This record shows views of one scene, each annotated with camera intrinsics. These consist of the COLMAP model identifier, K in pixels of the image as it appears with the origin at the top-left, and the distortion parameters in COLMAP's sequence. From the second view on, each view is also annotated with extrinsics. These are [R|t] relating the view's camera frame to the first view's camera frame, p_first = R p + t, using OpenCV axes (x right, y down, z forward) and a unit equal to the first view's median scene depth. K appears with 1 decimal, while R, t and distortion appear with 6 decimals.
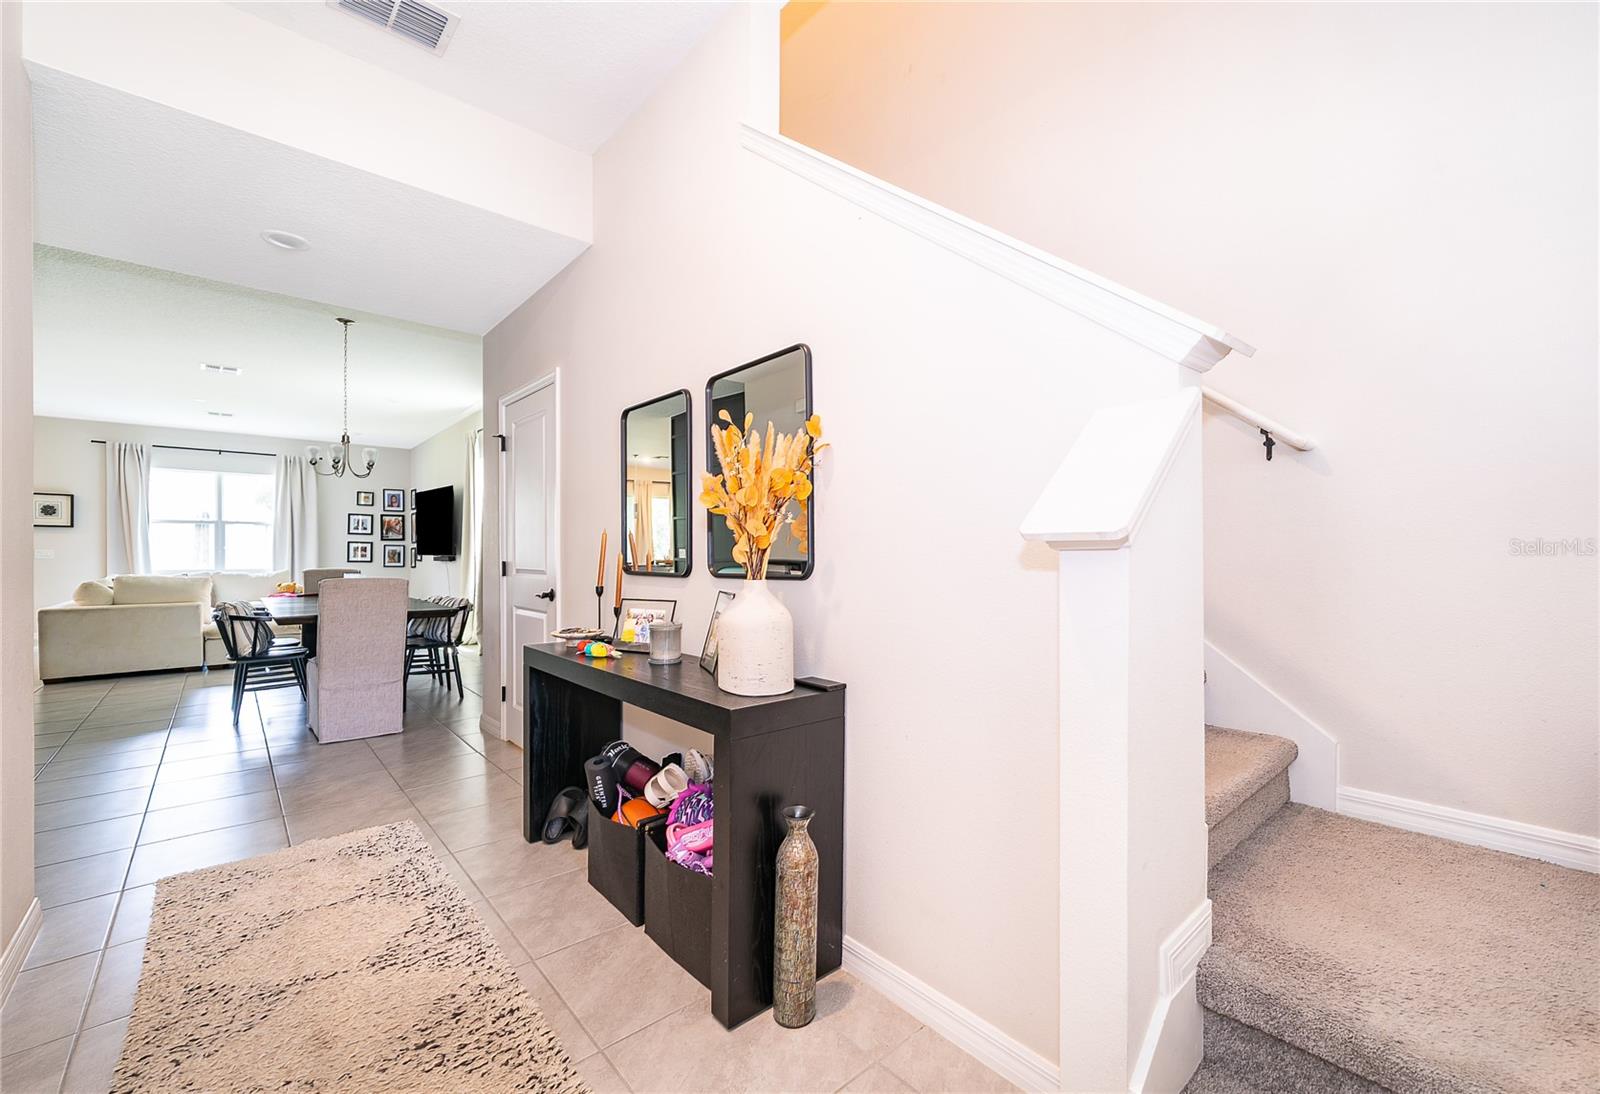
lens RADIAL K [[649.0, 0, 812.9], [0, 649.0, 555.4], [0, 0, 1]] dist [0.001859, -0.000099]
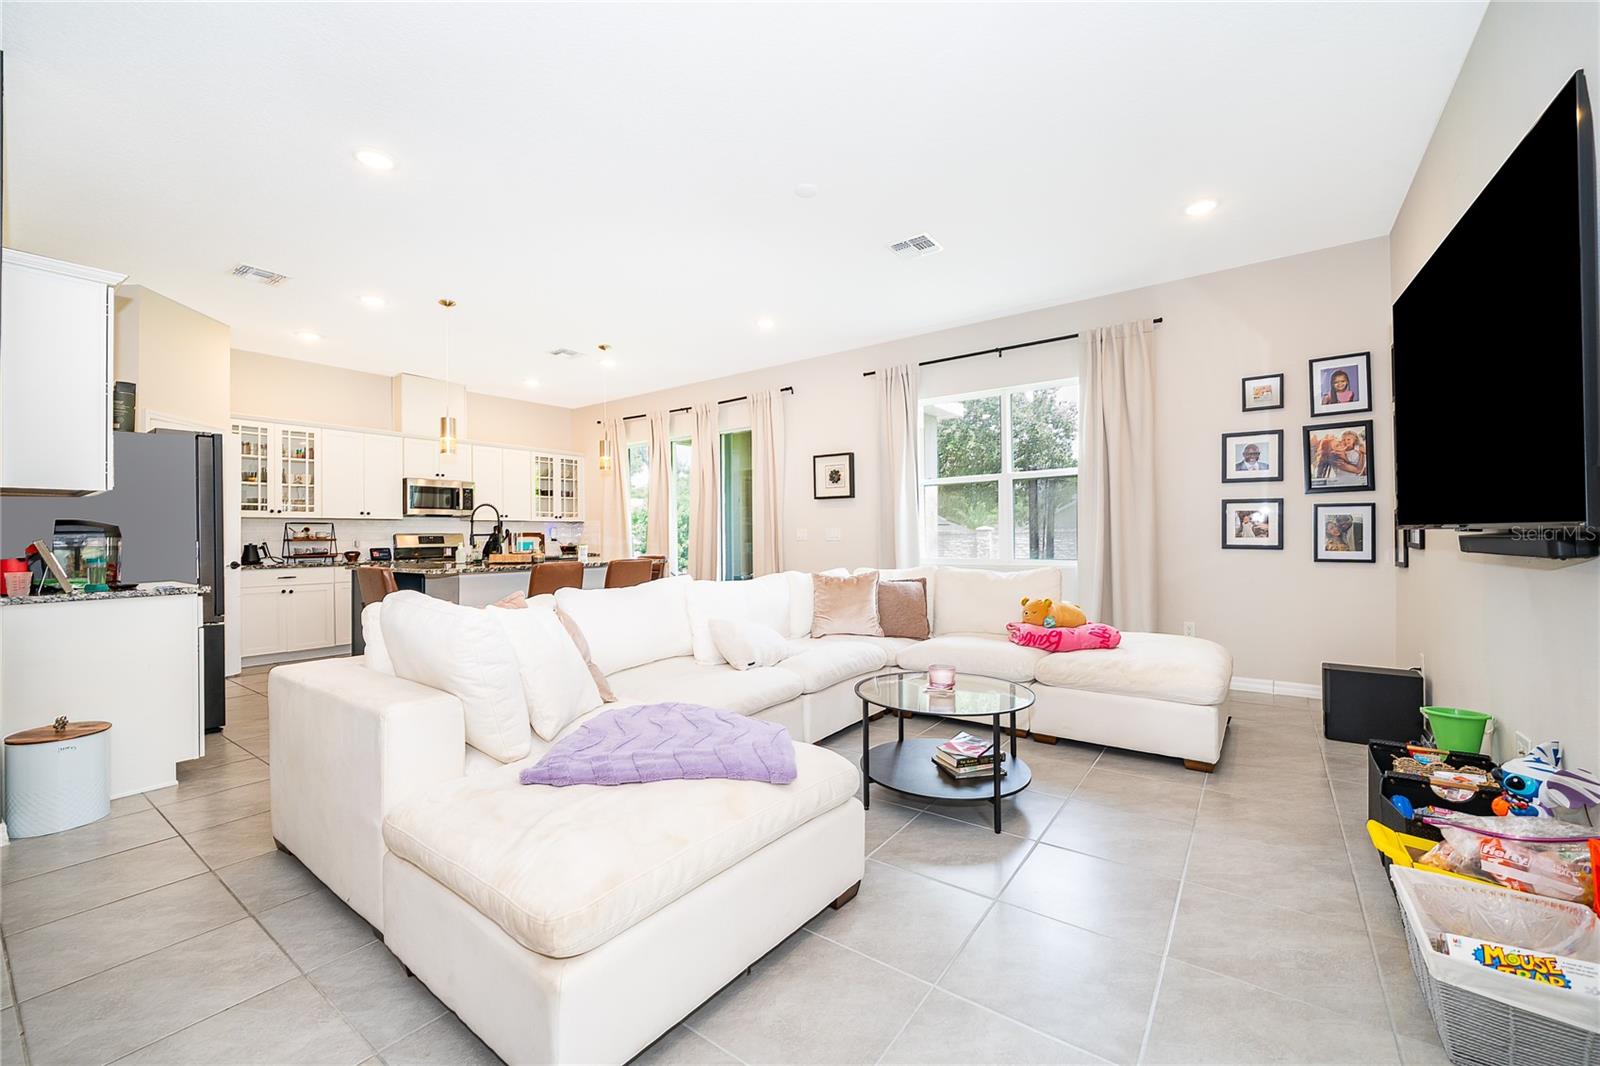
lens RADIAL K [[635.9, 0, 804.4], [0, 635.9, 533.1], [0, 0, 1]] dist [-0.004112, -0.001574]
pose [[0.212289, -0.007756, -0.977176, -0.365281], [0.009974, 0.999934, -0.005769, 0.000020], [0.977156, -0.008521, 0.212352, 0.639175]]
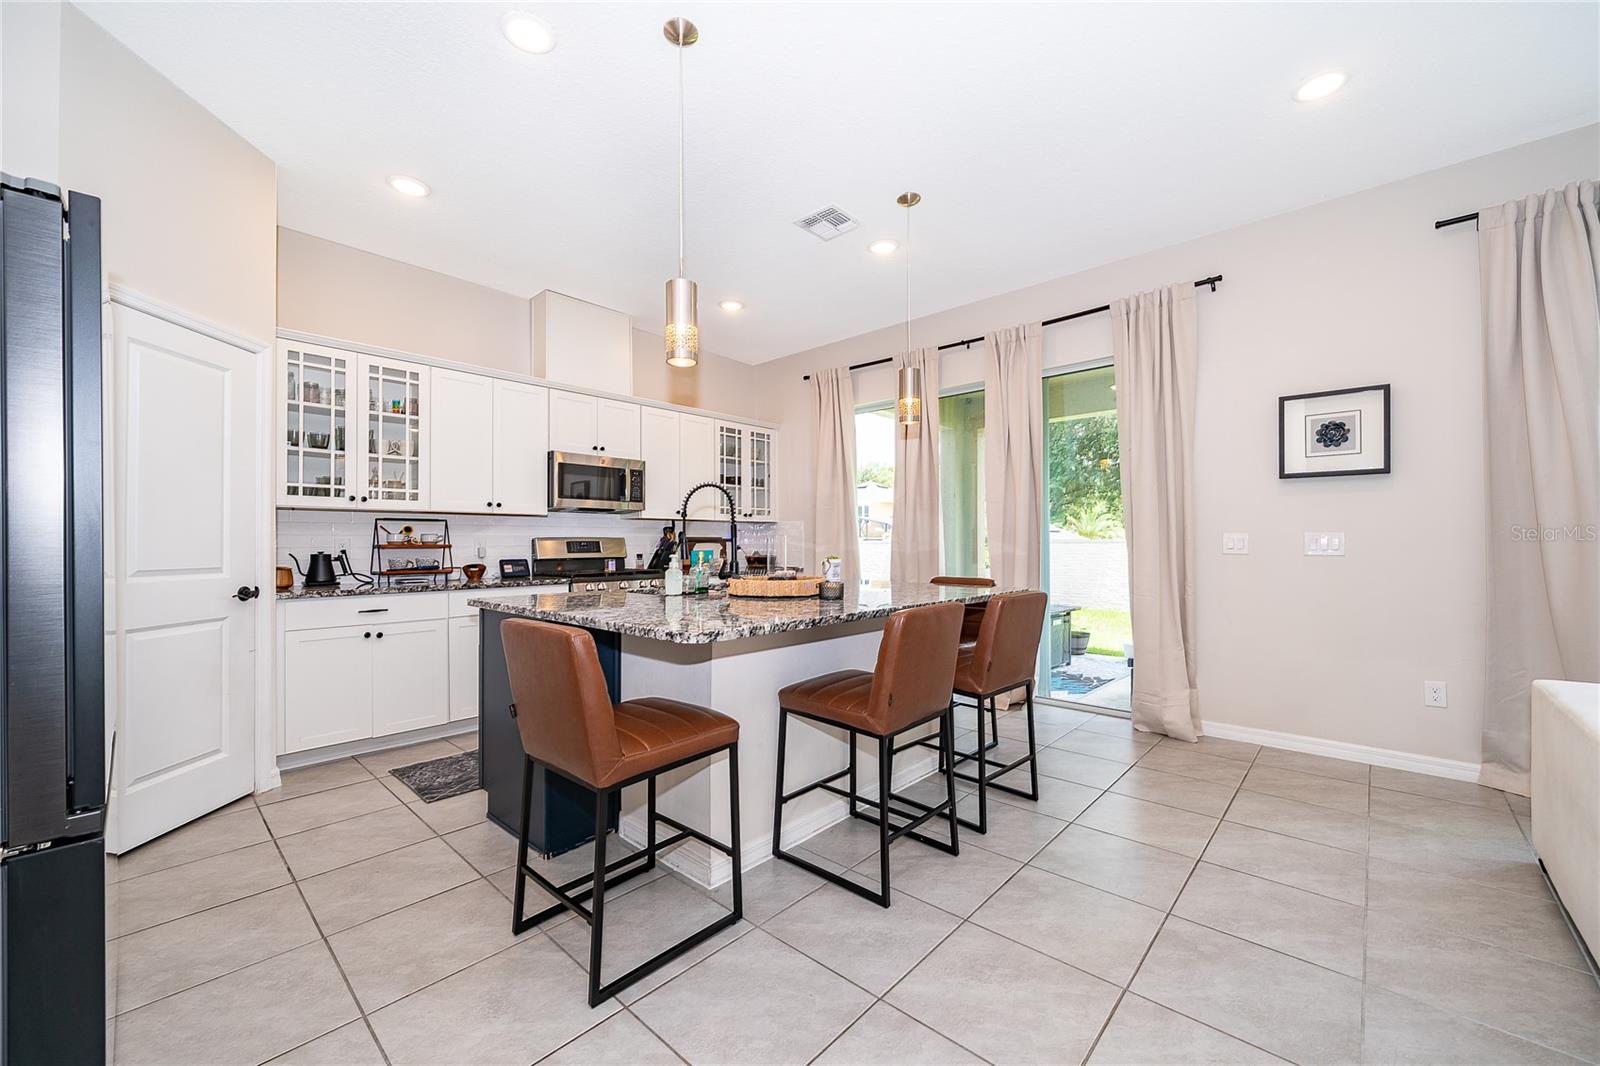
lens RADIAL K [[635.9, 0, 802.8], [0, 635.9, 543.4], [0, 0, 1]] dist [-0.004112, -0.001574]
pose [[0.094106, -0.001312, -0.995561, -0.648906], [0.002382, 0.999997, -0.001093, -0.002464], [0.995559, -0.002268, 0.094109, 0.506971]]
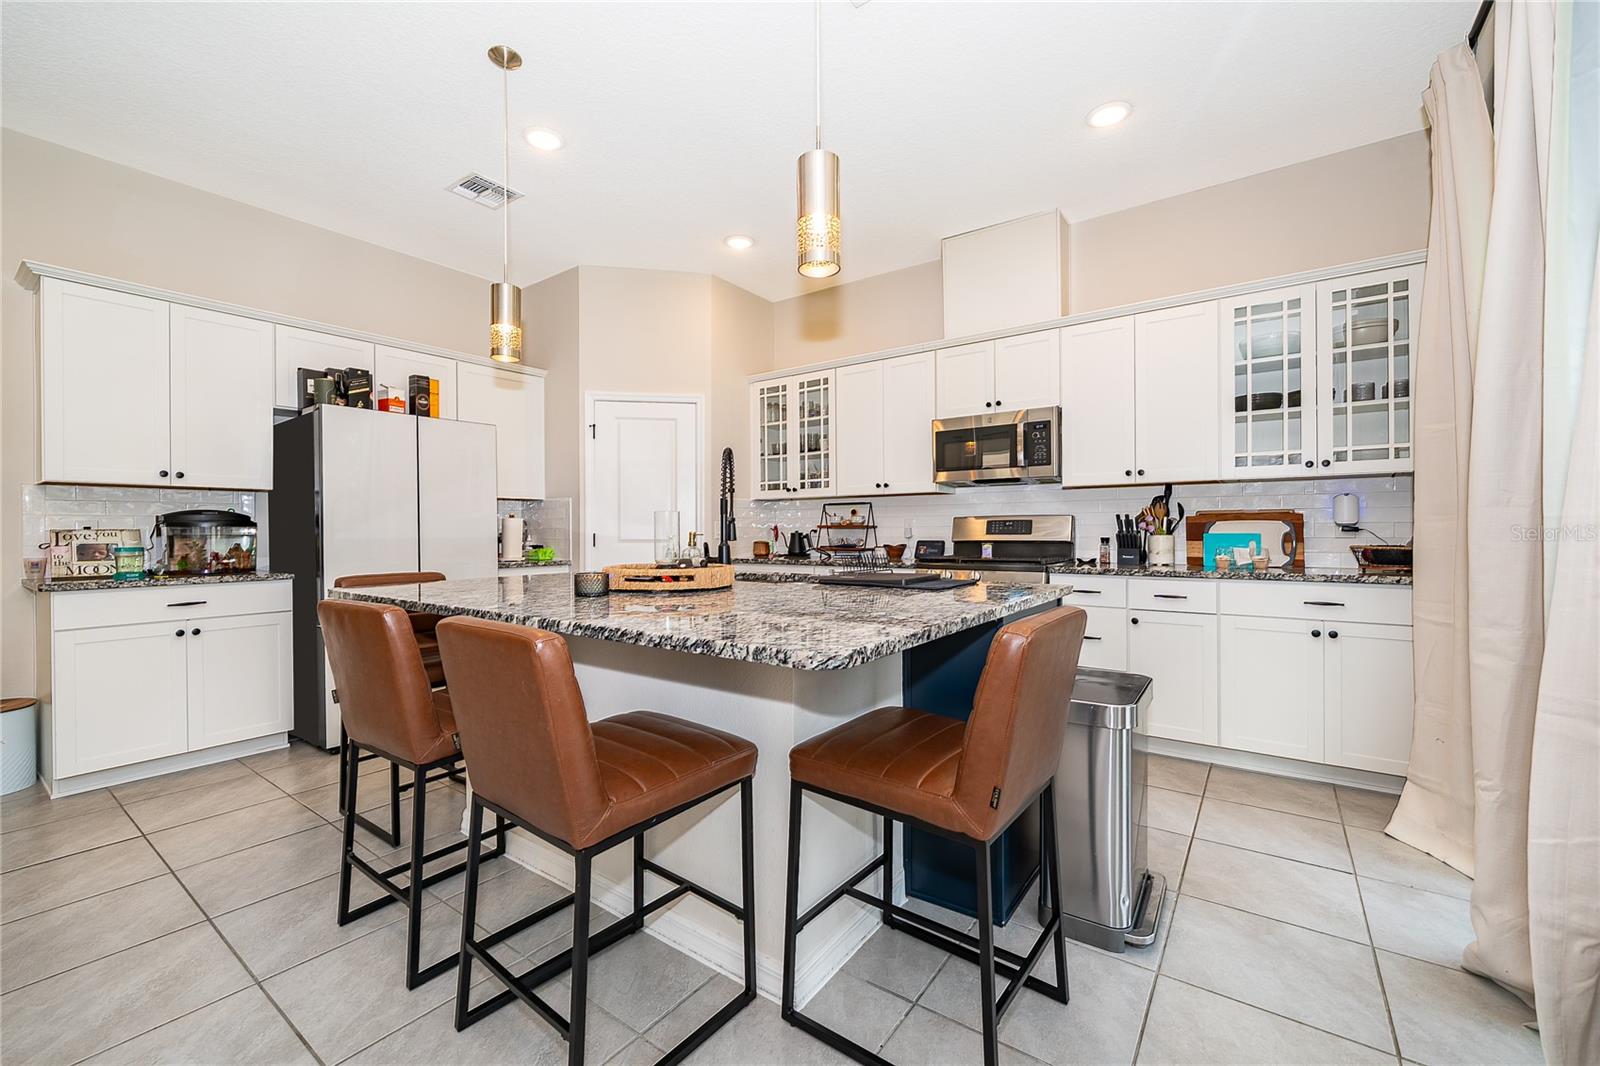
lens RADIAL K [[635.9, 0, 783.1], [0, 635.9, 534.0], [0, 0, 1]] dist [-0.004112, -0.001574]
pose [[-0.980380, 0.004677, -0.197060, -0.908300], [0.003683, 0.999979, 0.005410, 0.000718], [0.197081, 0.004578, -0.980377, 0.727475]]
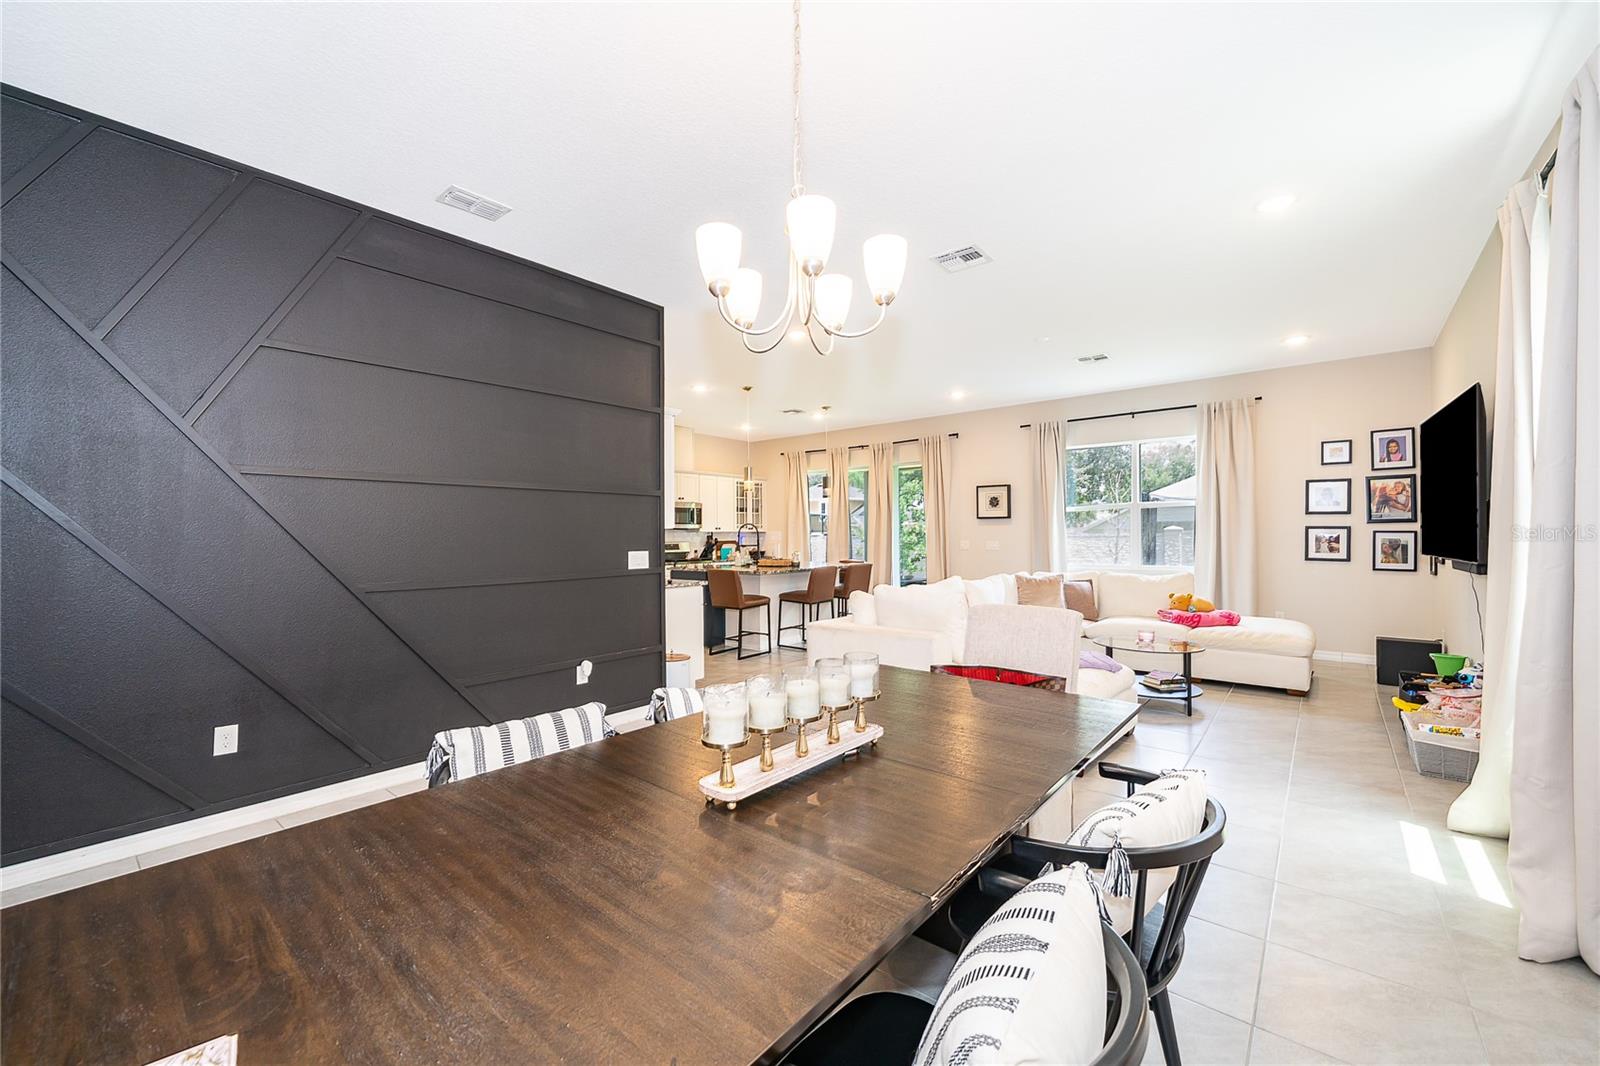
lens RADIAL K [[635.9, 0, 799.2], [0, 635.9, 535.8], [0, 0, 1]] dist [-0.004112, -0.001574]
pose [[0.144944, -0.001060, -0.989439, -0.197910], [0.005708, 0.999984, -0.000235, -0.015048], [0.989423, -0.005613, 0.144947, 0.443430]]
